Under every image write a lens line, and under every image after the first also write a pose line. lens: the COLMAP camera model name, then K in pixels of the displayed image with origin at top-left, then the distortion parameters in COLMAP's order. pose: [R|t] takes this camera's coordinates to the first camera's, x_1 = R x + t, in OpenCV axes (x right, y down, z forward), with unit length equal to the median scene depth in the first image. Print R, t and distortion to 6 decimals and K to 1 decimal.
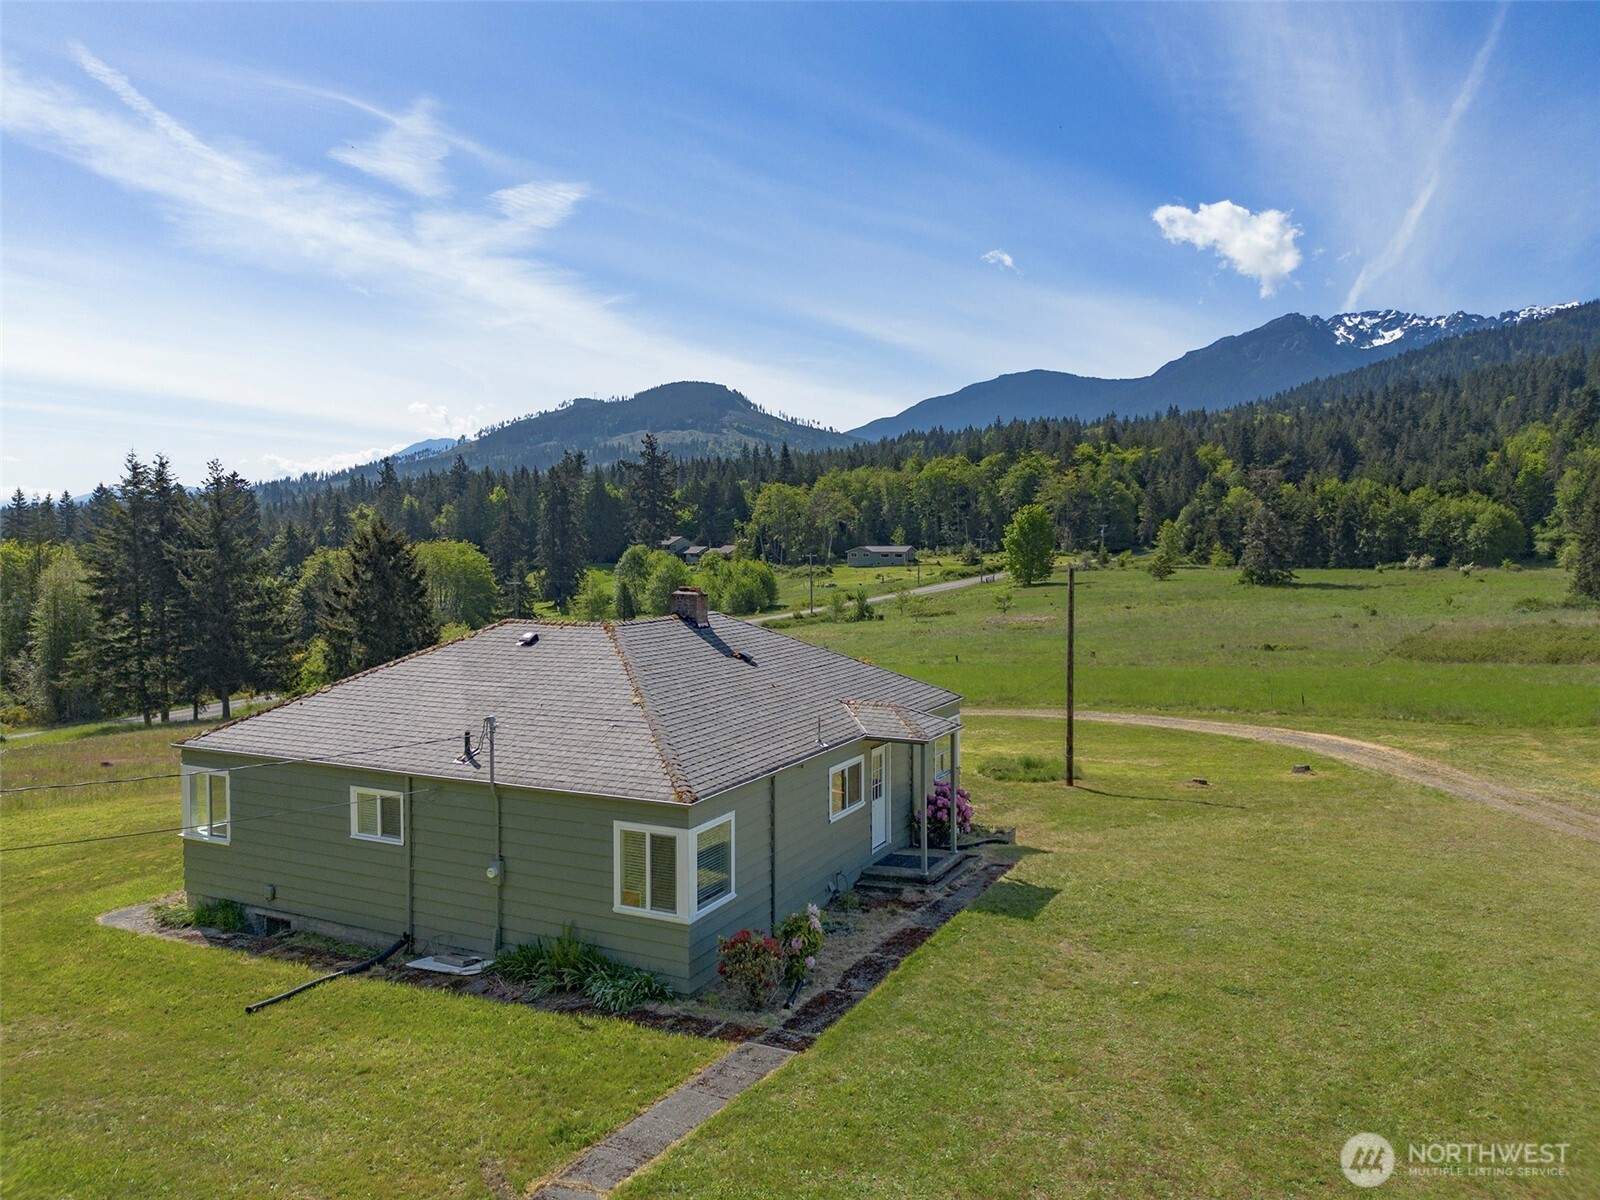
lens RADIAL K [[1120.5, 0, 802.0], [0, 1120.5, 604.2], [0, 0, 1]] dist [0.068914, -0.057267]
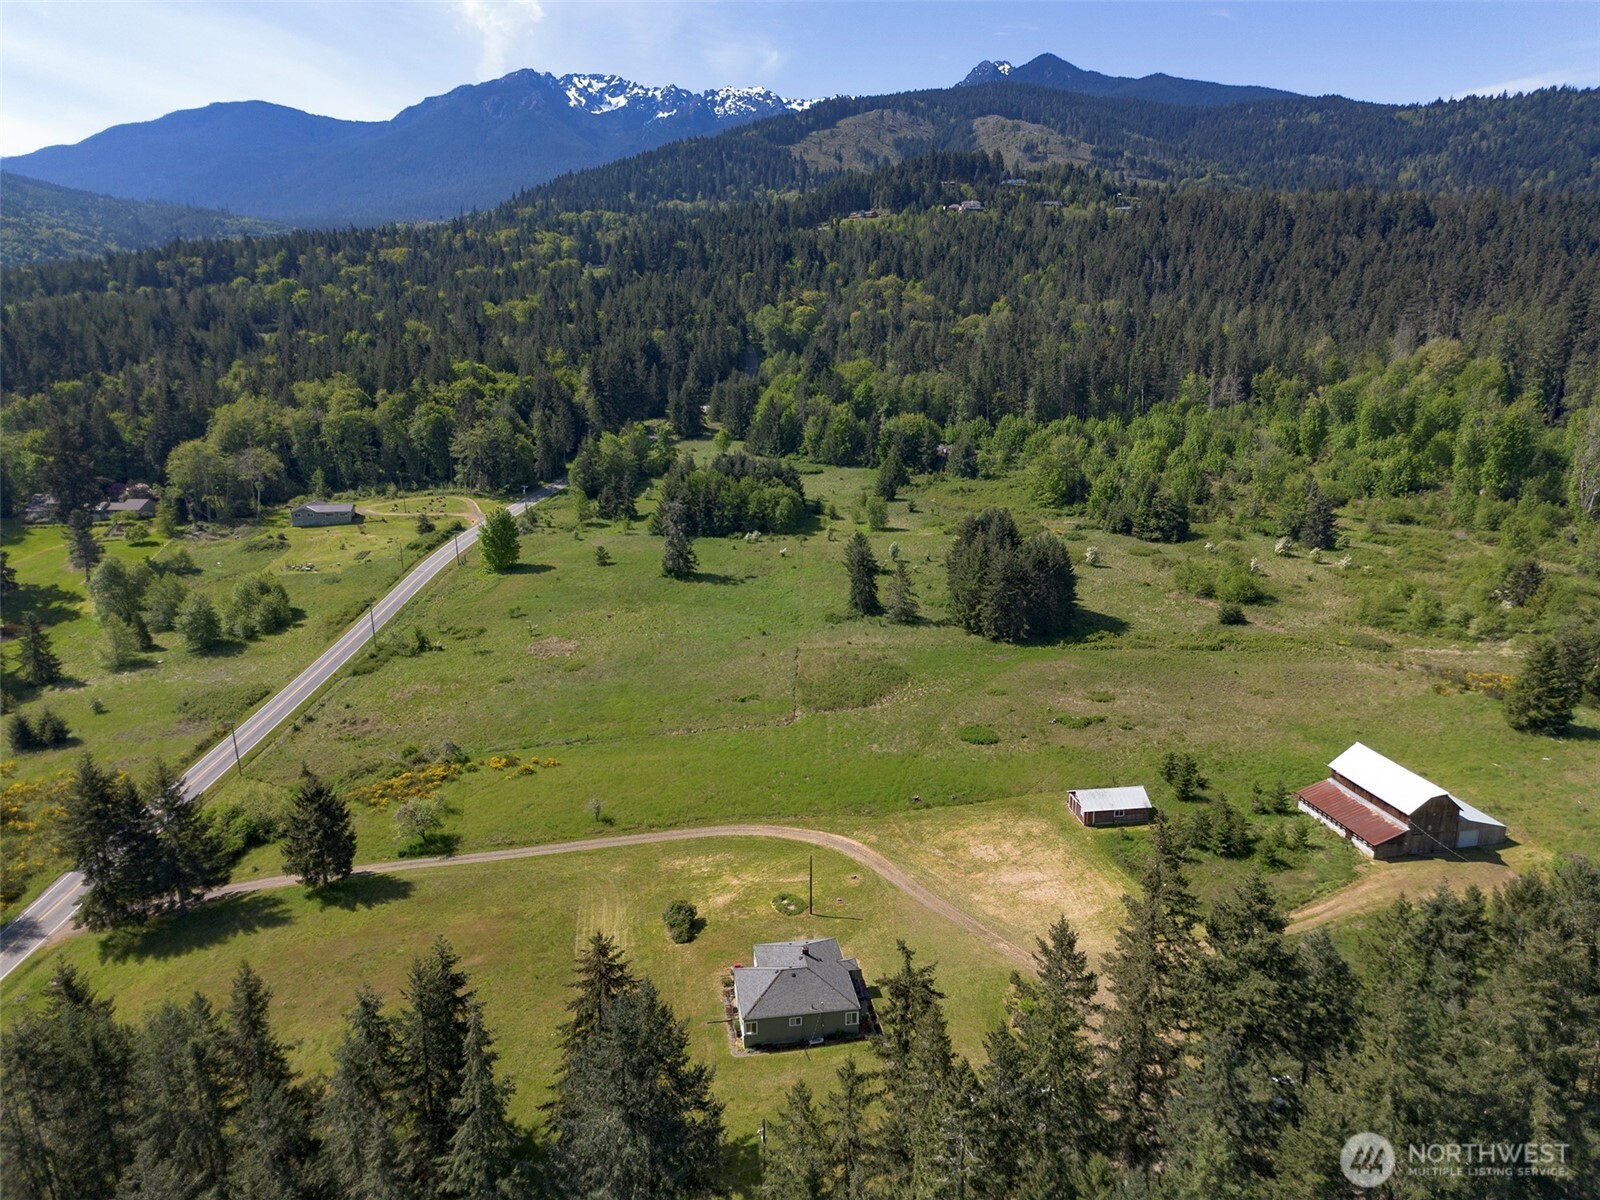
lens RADIAL K [[1120.5, 0, 802.0], [0, 1120.5, 604.2], [0, 0, 1]] dist [0.068914, -0.057267]
pose [[0.811693, -0.152944, 0.563704, -0.282582], [0.032460, 0.975428, 0.217913, -0.272329], [-0.583182, -0.158581, 0.796713, -0.283194]]
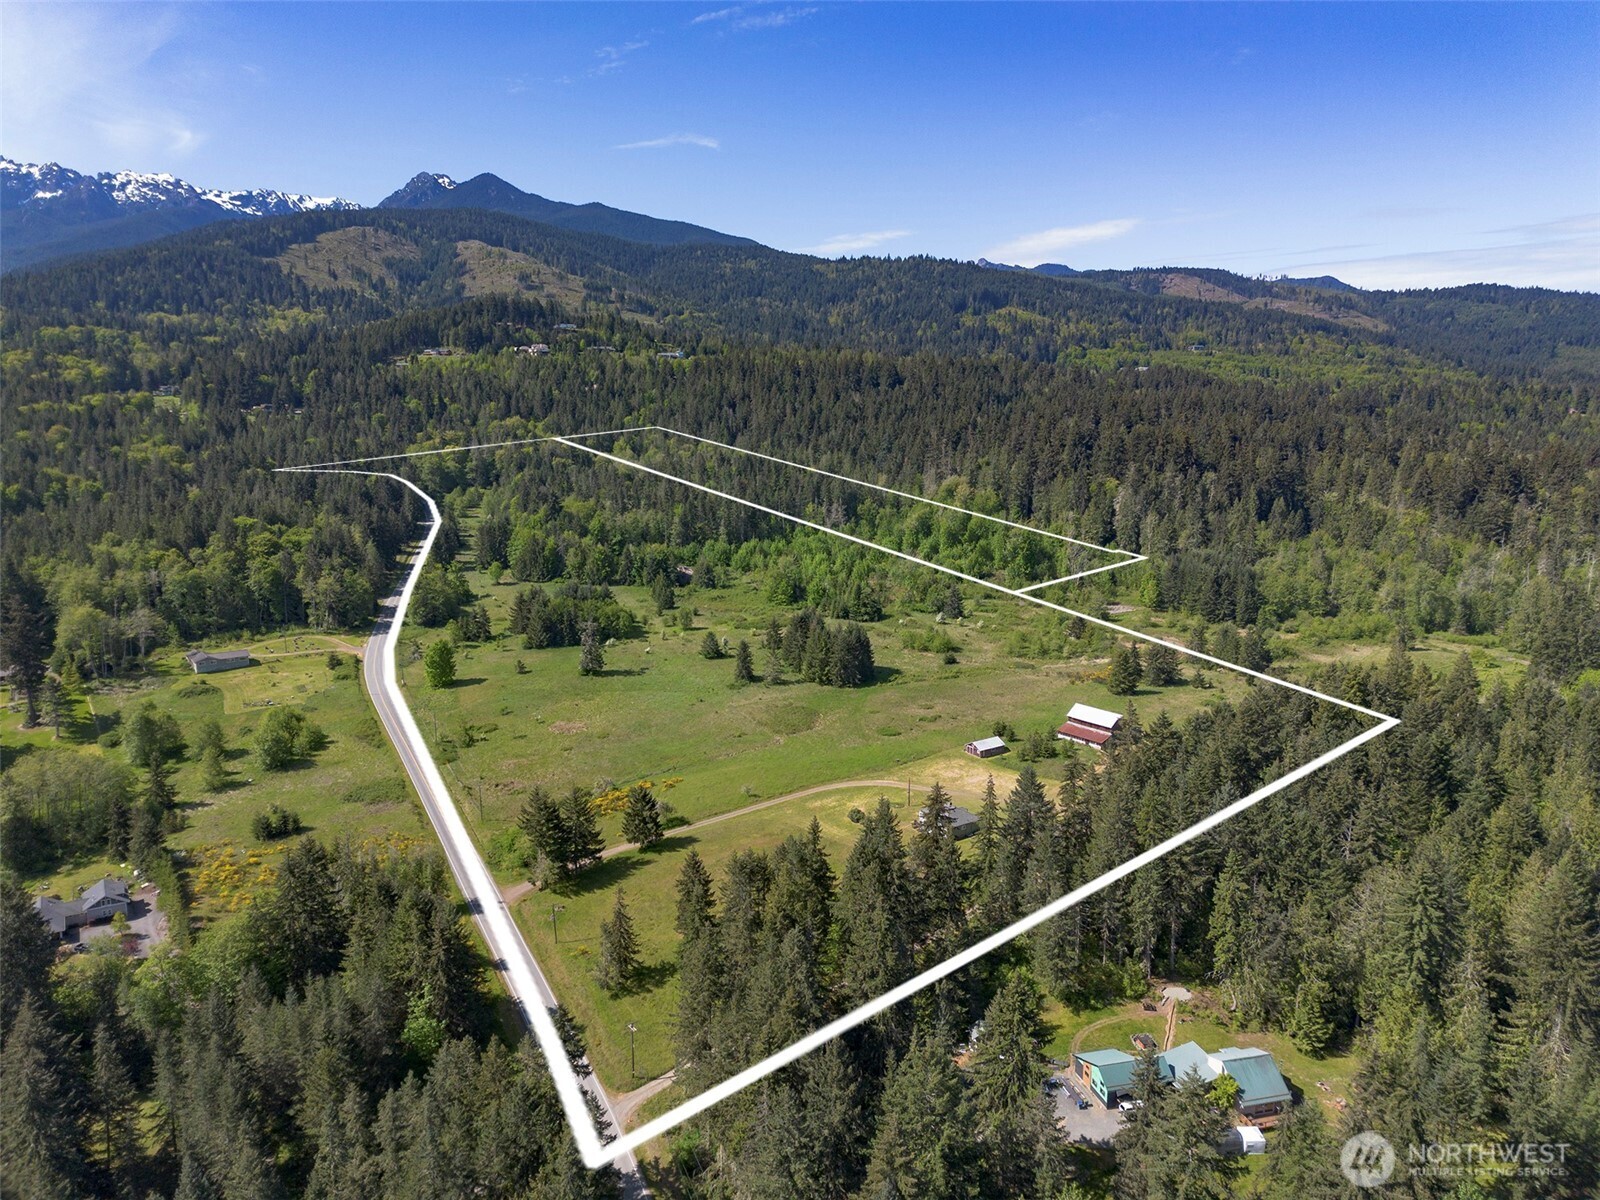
lens RADIAL K [[1120.5, 0, 802.0], [0, 1120.5, 604.2], [0, 0, 1]] dist [0.068914, -0.057267]
pose [[0.462904, -0.157407, 0.872320, -1.114070], [0.046975, 0.987080, 0.153188, -0.407633], [-0.885163, -0.029934, 0.464318, -0.307716]]
